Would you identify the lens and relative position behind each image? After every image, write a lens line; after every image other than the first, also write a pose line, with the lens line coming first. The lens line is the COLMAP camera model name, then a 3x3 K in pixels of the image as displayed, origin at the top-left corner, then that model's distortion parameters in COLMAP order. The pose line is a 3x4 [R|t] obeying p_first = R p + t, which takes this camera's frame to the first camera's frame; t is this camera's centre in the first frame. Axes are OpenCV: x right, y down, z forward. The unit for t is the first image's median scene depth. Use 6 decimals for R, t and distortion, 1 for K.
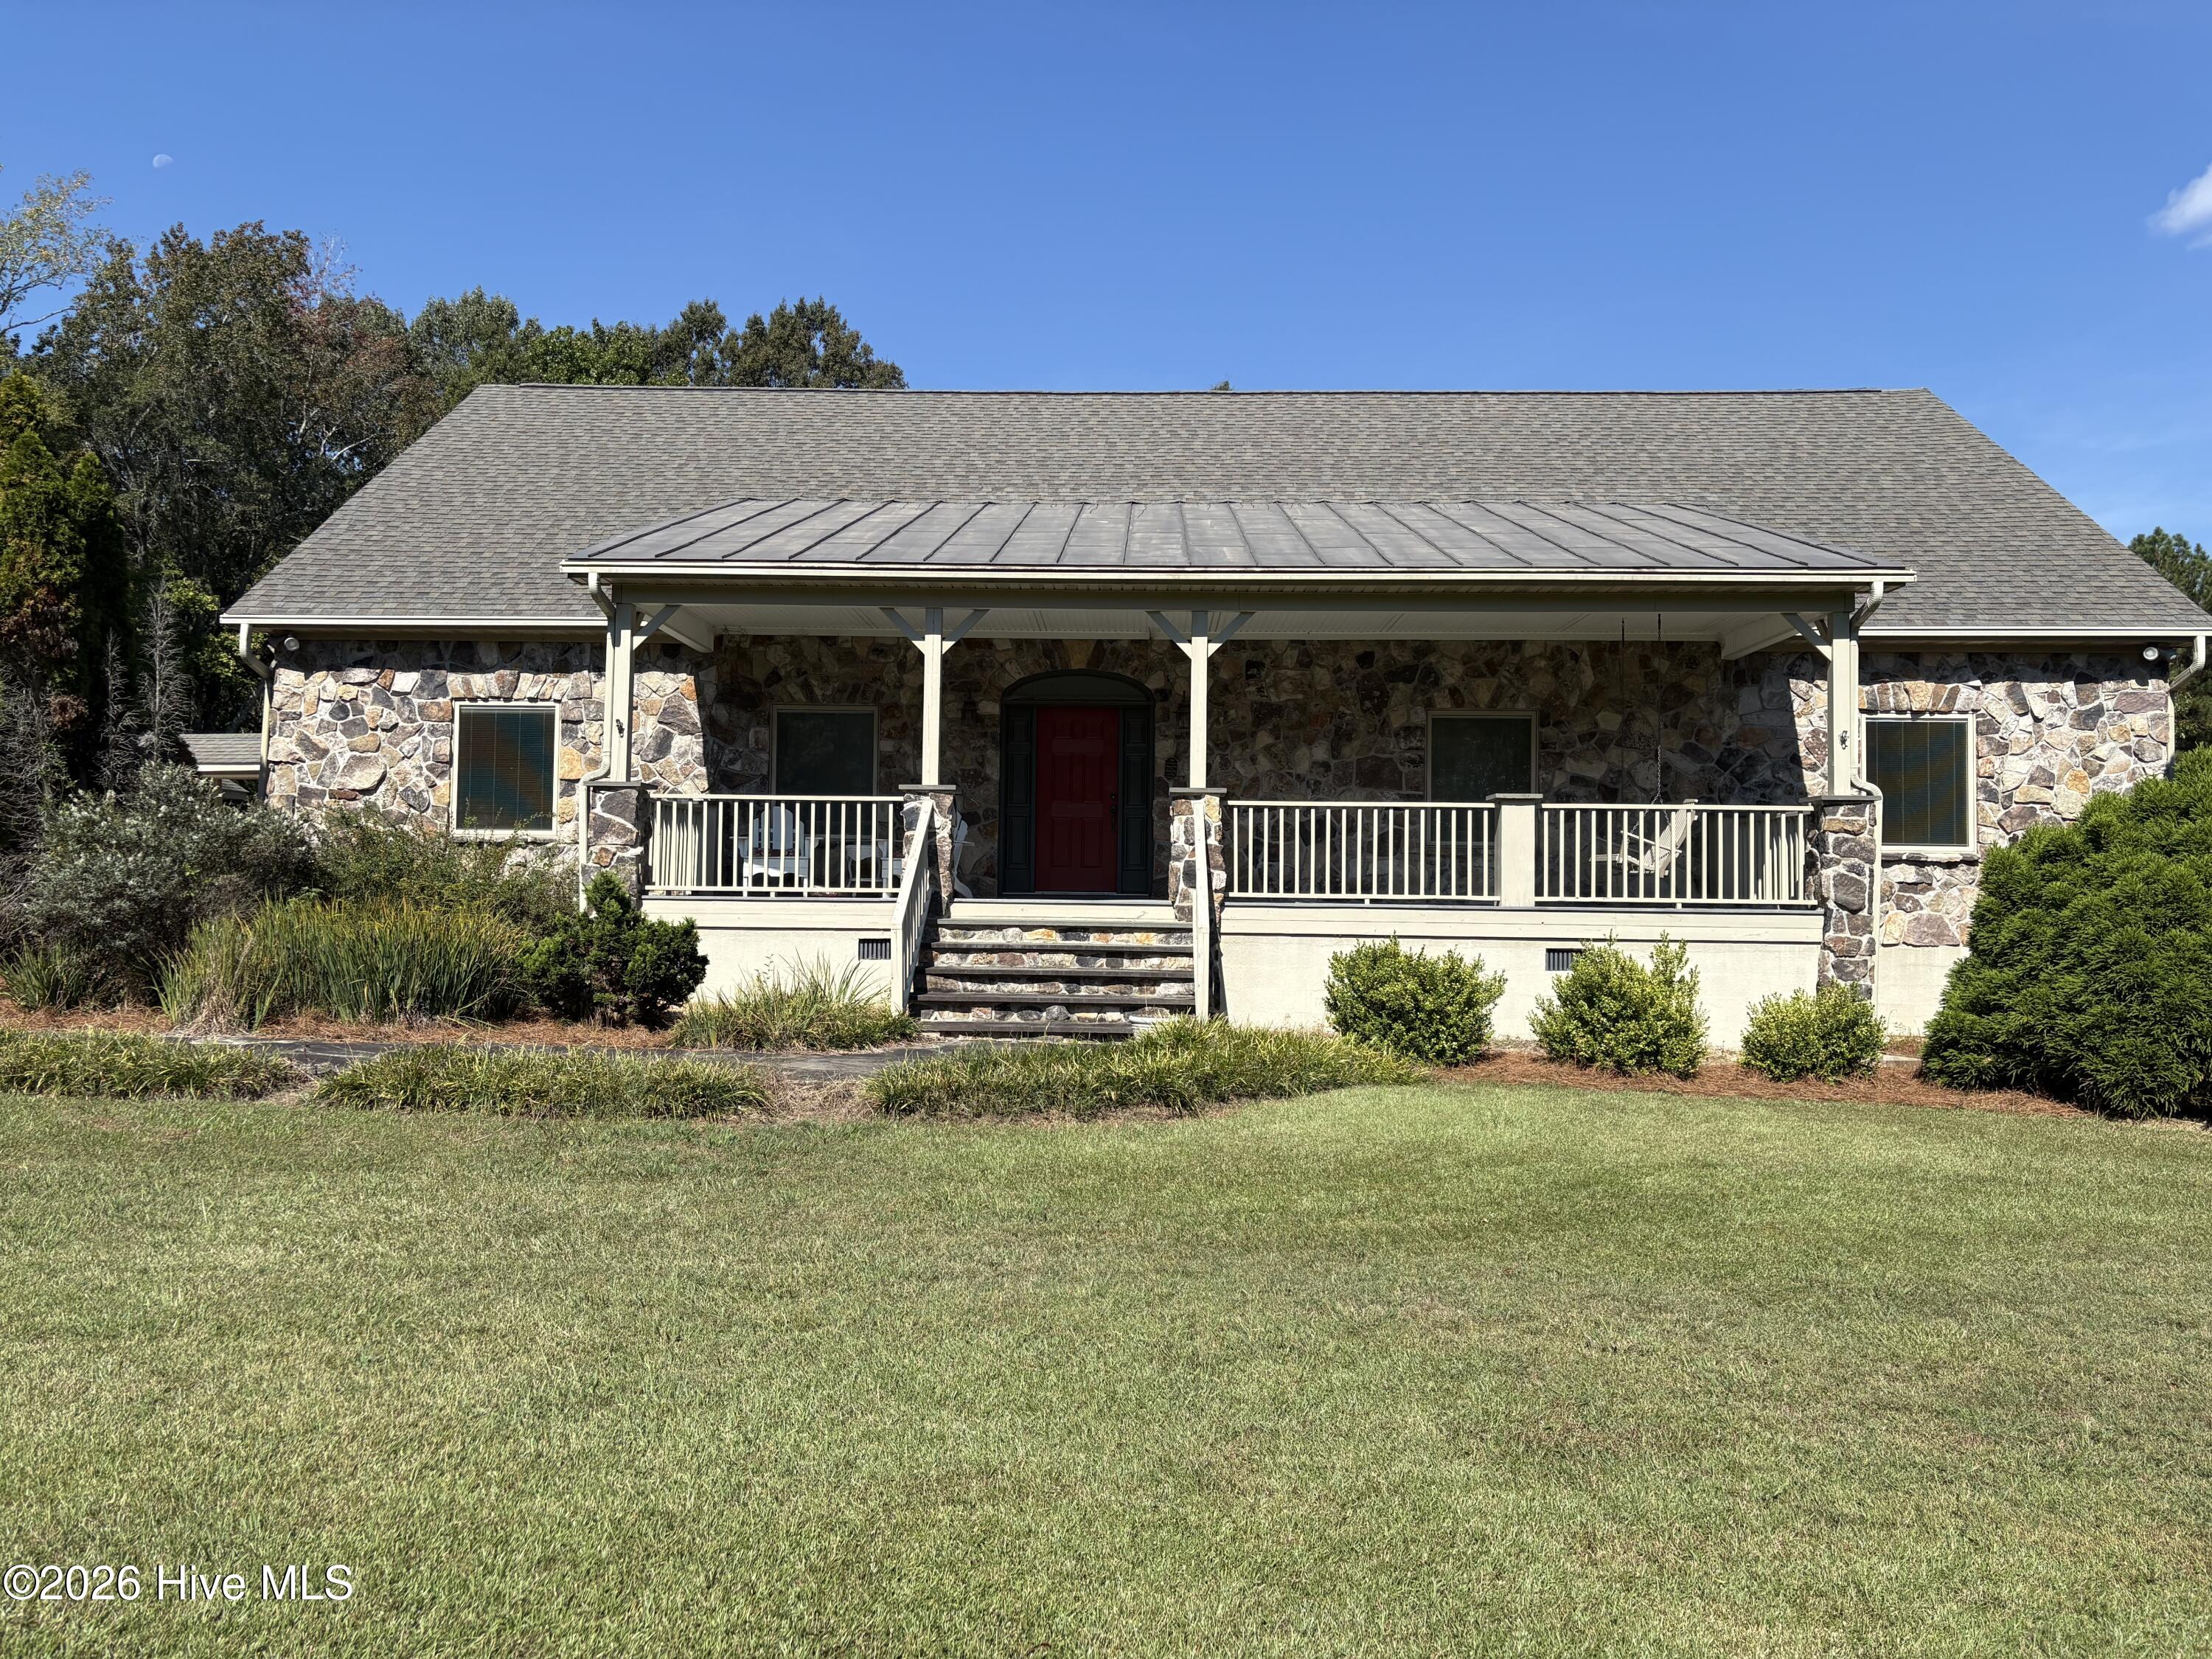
lens RADIAL K [[1684.7, 0, 1105.6], [0, 1684.7, 869.8], [0, 0, 1]] dist [-0.004917, -0.003527]
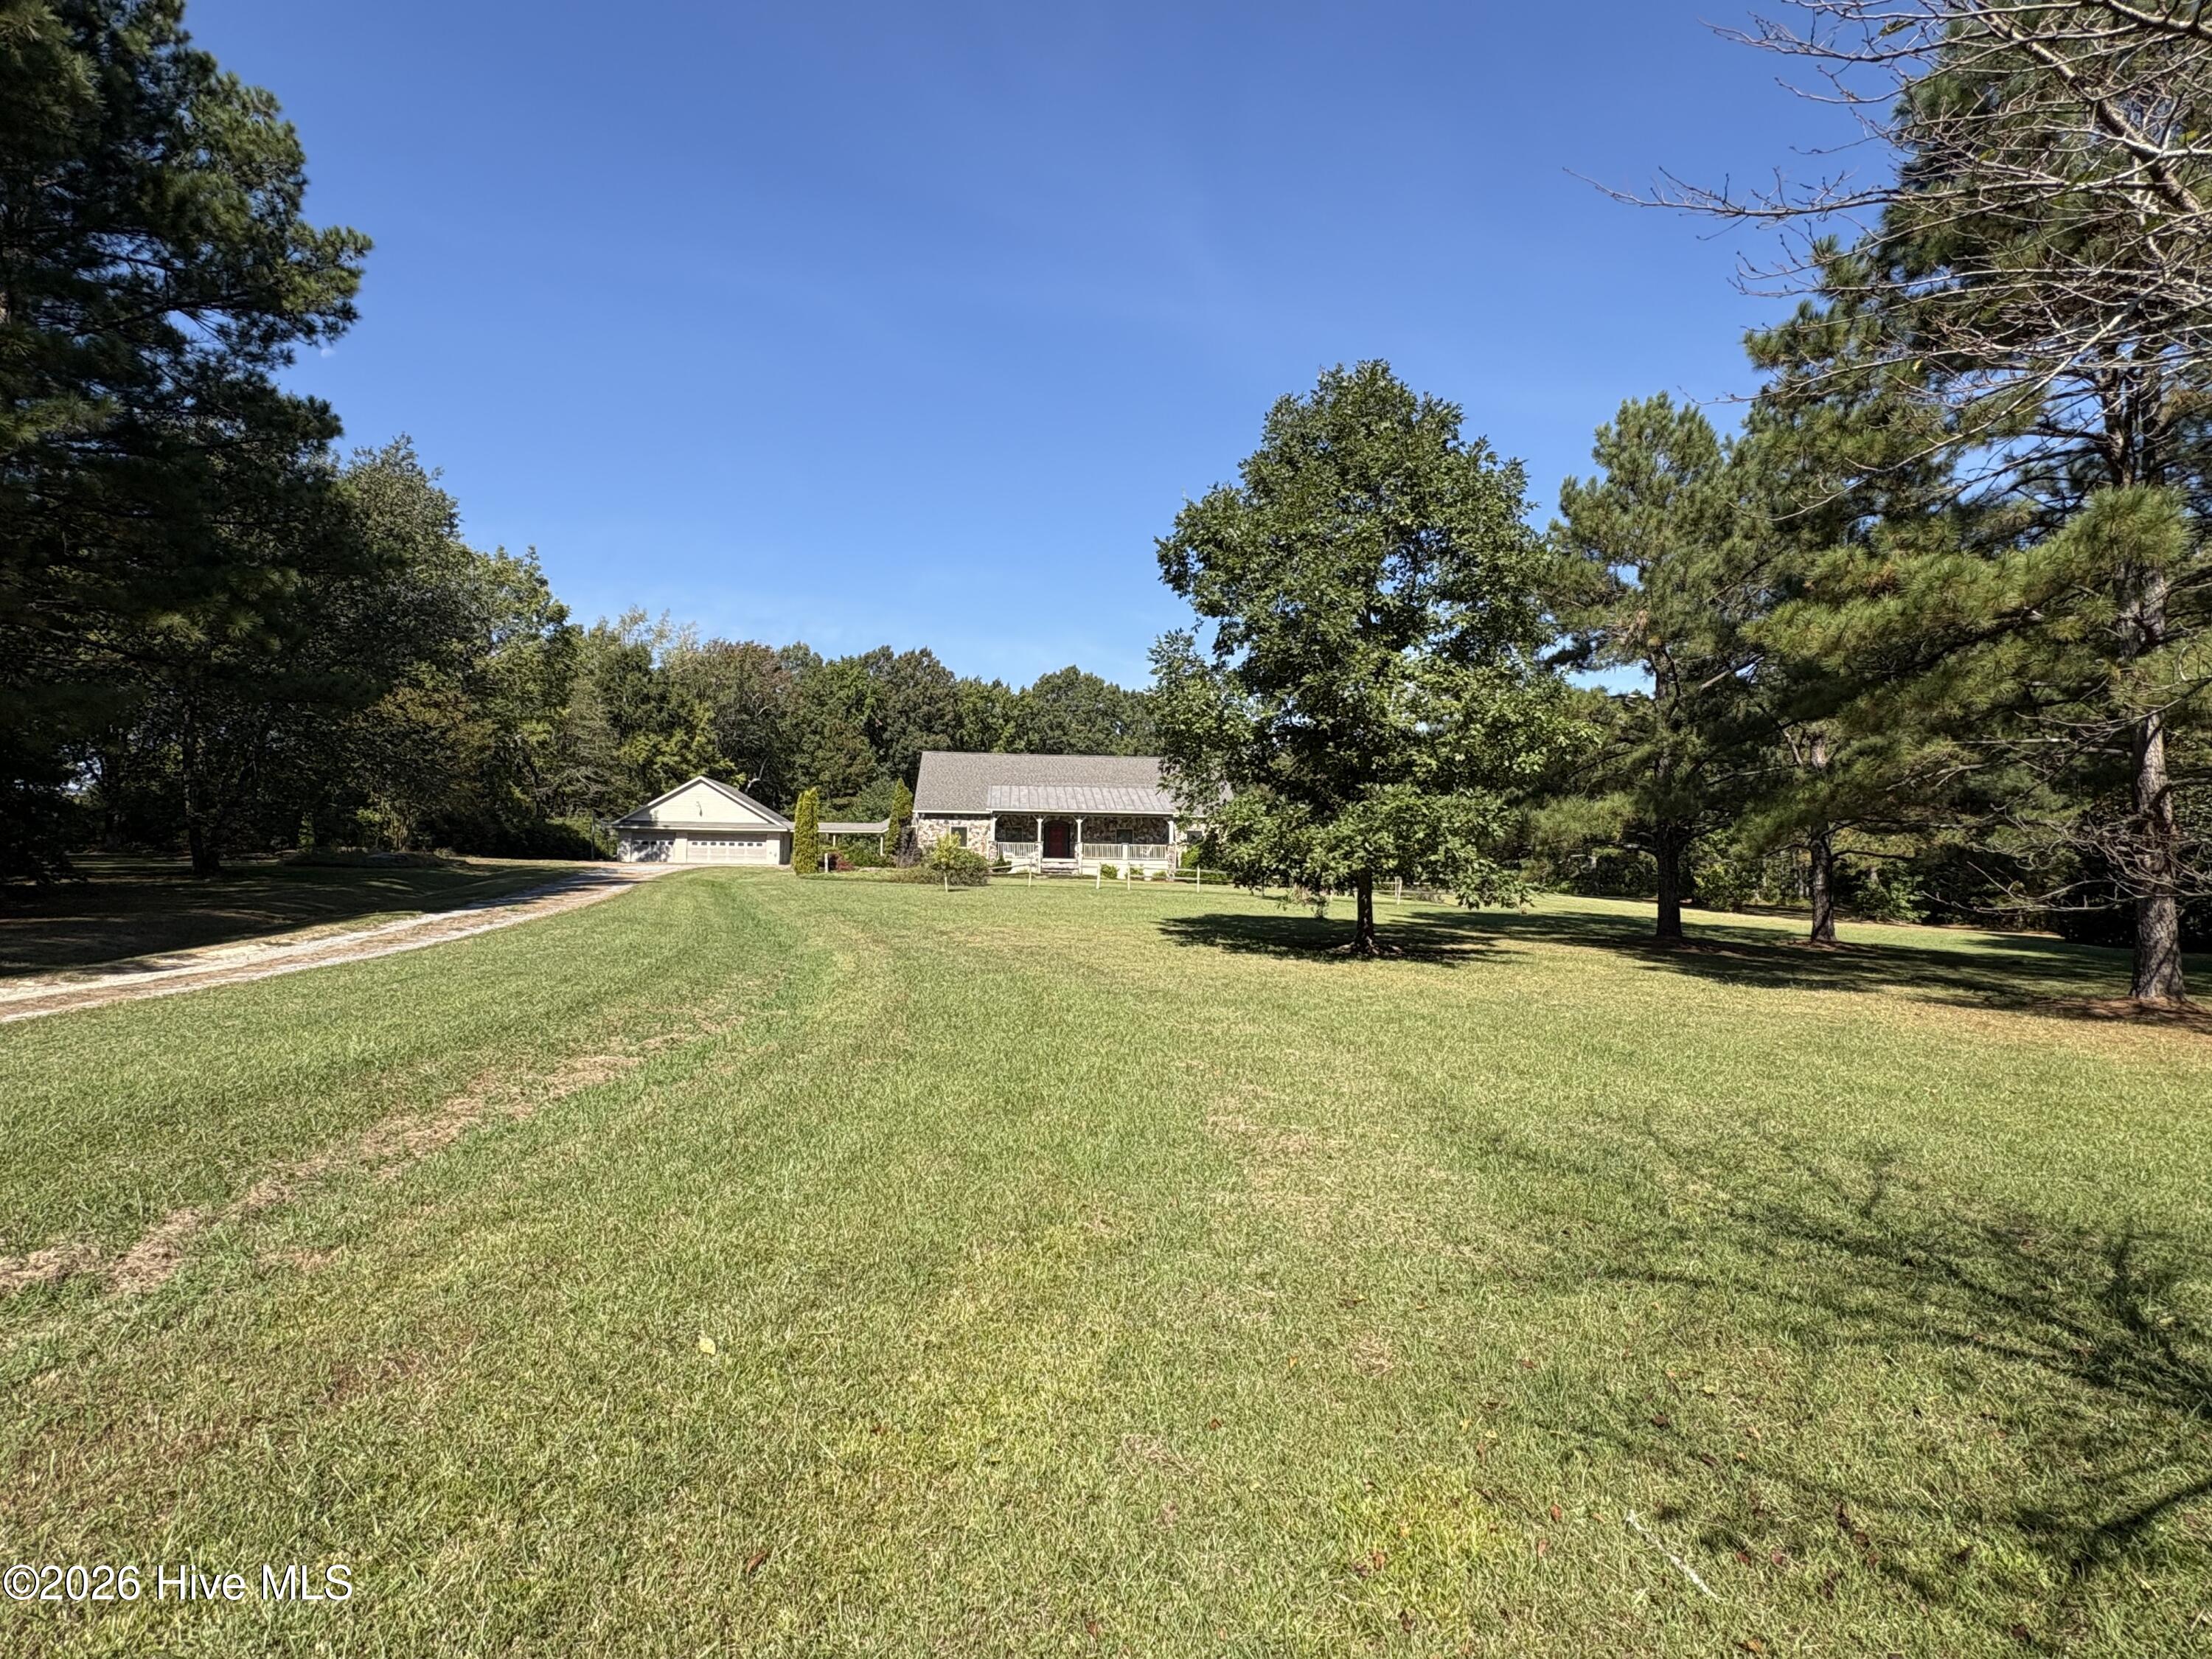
lens RADIAL K [[1093.5, 0, 1106.0], [0, 1093.5, 829.5], [0, 0, 1]] dist [0.001039, 0.000042]
pose [[0.993975, 0.004401, 0.109520, -0.281759], [-0.001313, 0.999600, -0.028247, 0.022350], [-0.109601, 0.027933, 0.993583, -2.982812]]
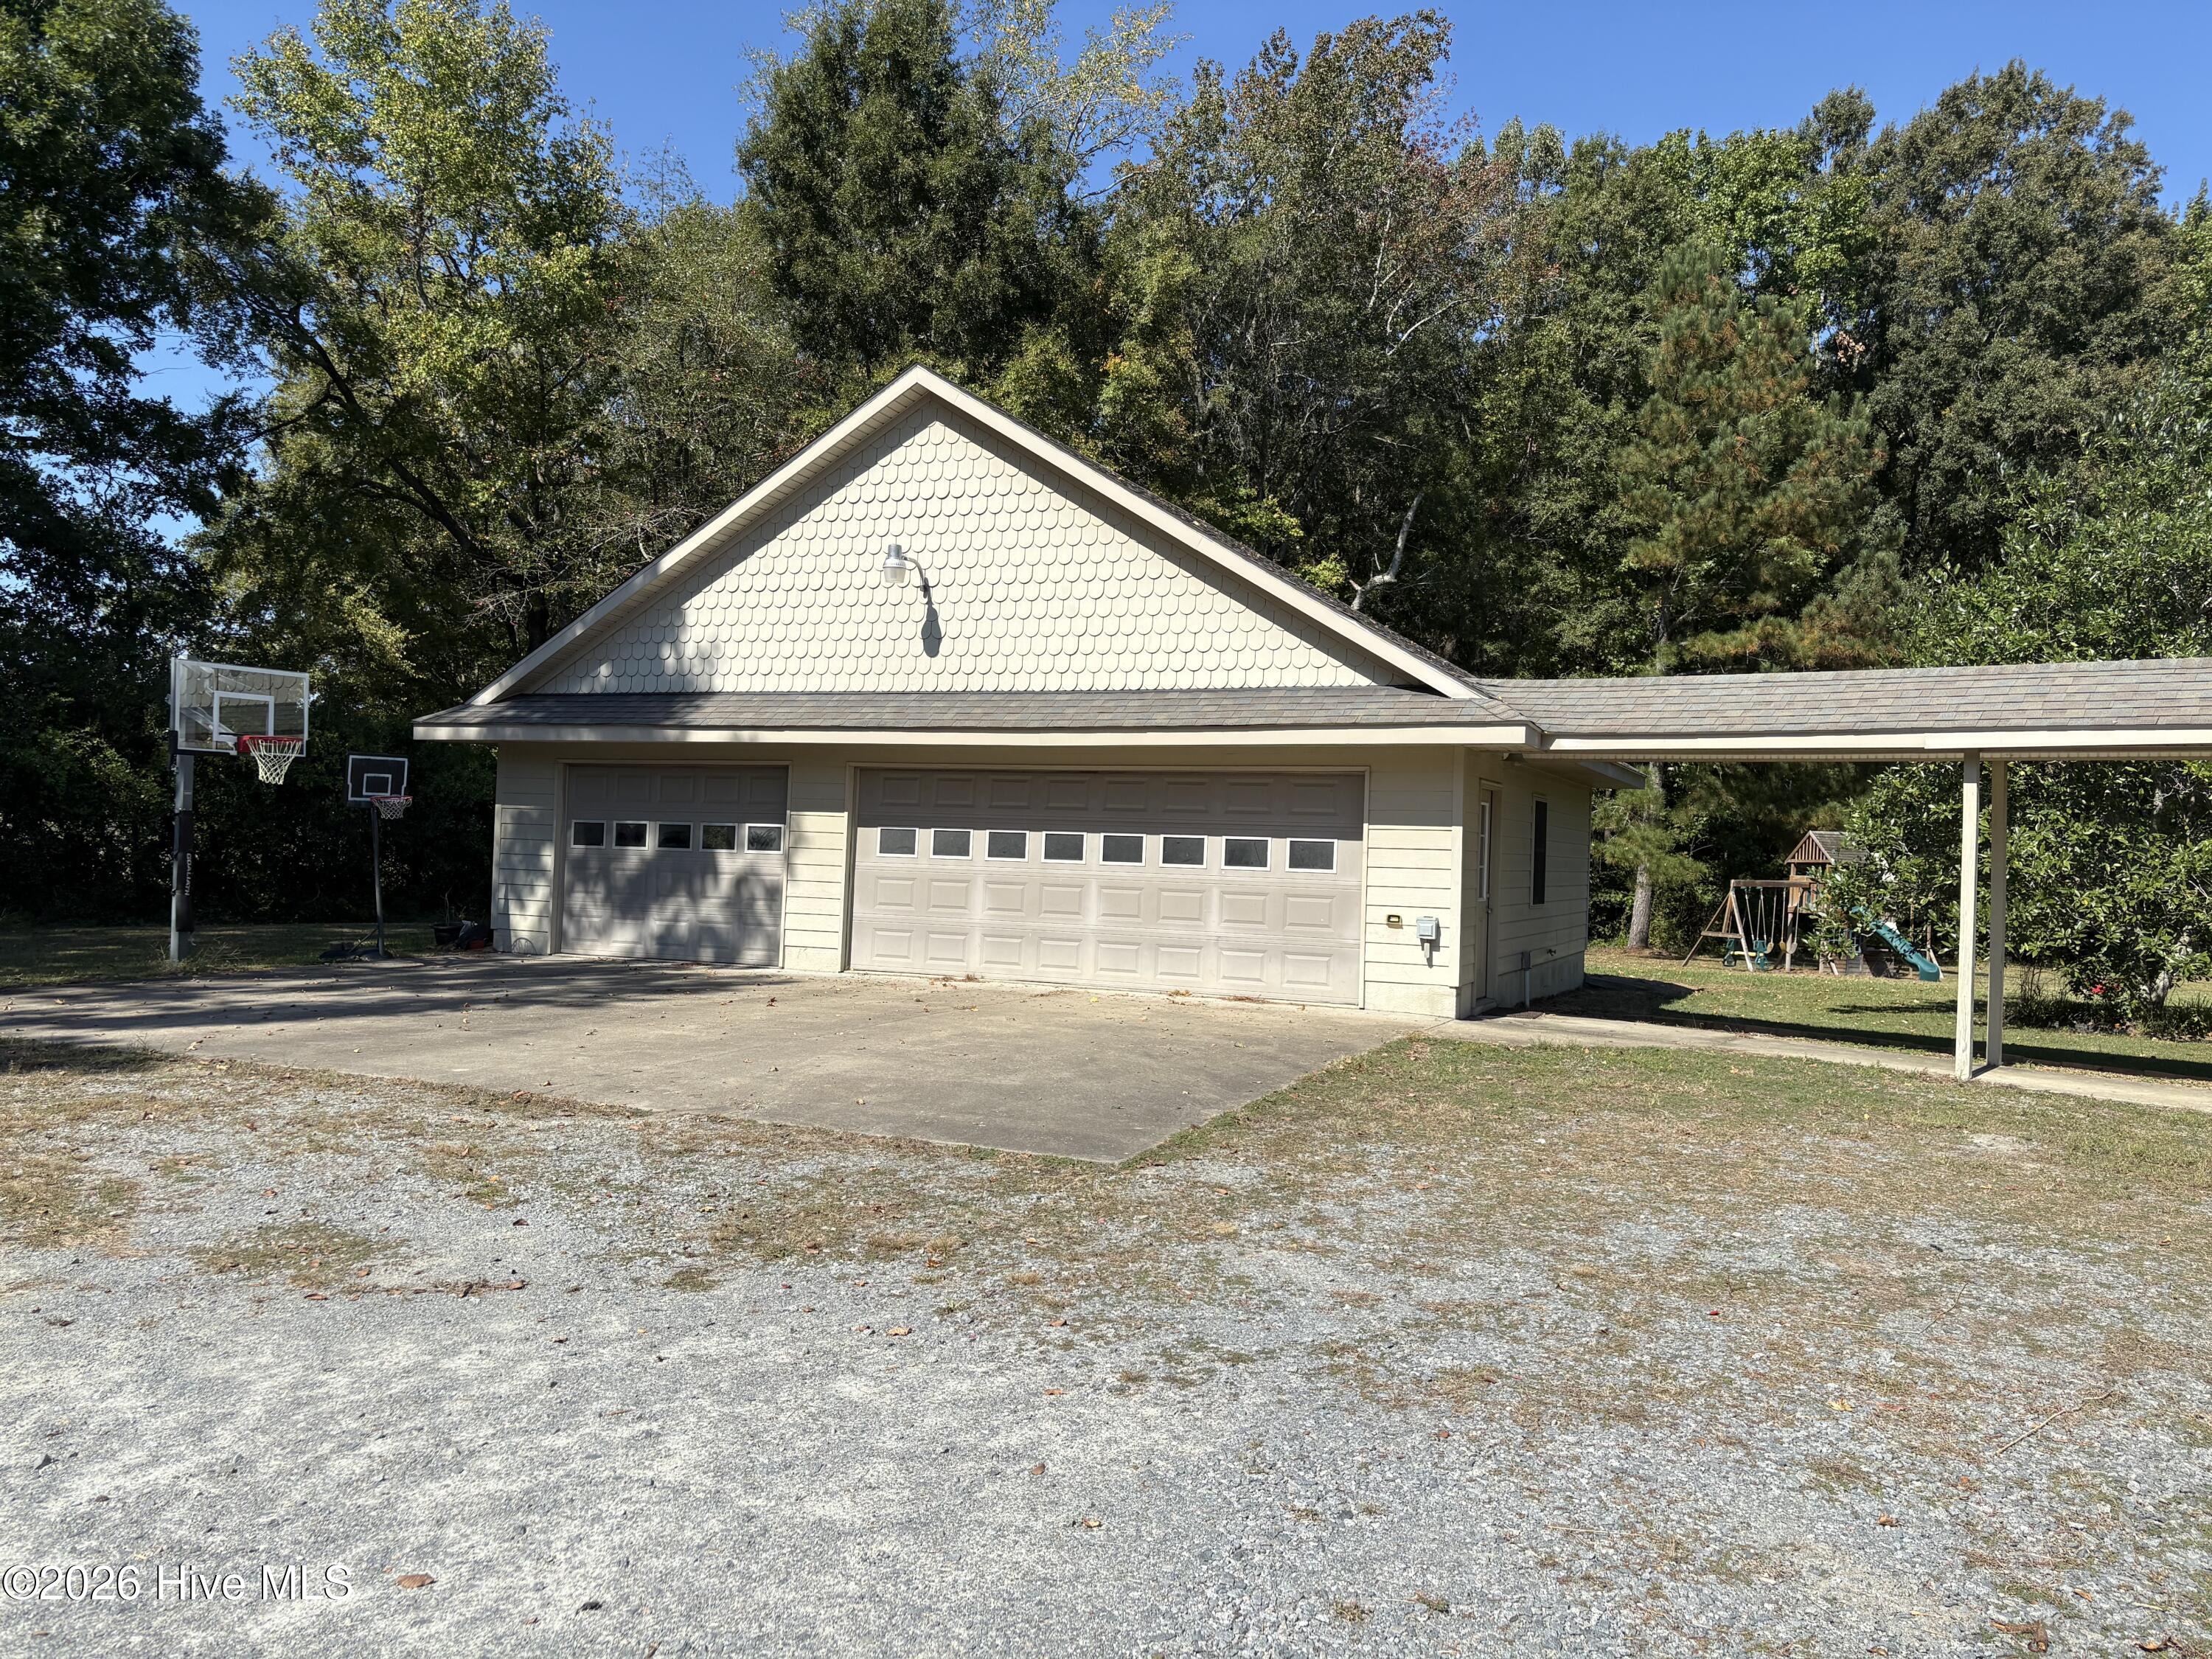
lens RADIAL K [[1684.7, 0, 1105.6], [0, 1684.7, 869.8], [0, 0, 1]] dist [-0.004917, -0.003527]
pose [[0.923237, 0.018066, -0.383805, -0.959300], [-0.010562, 0.999710, 0.021650, -0.051775], [0.384085, -0.015935, 0.923160, 0.759675]]
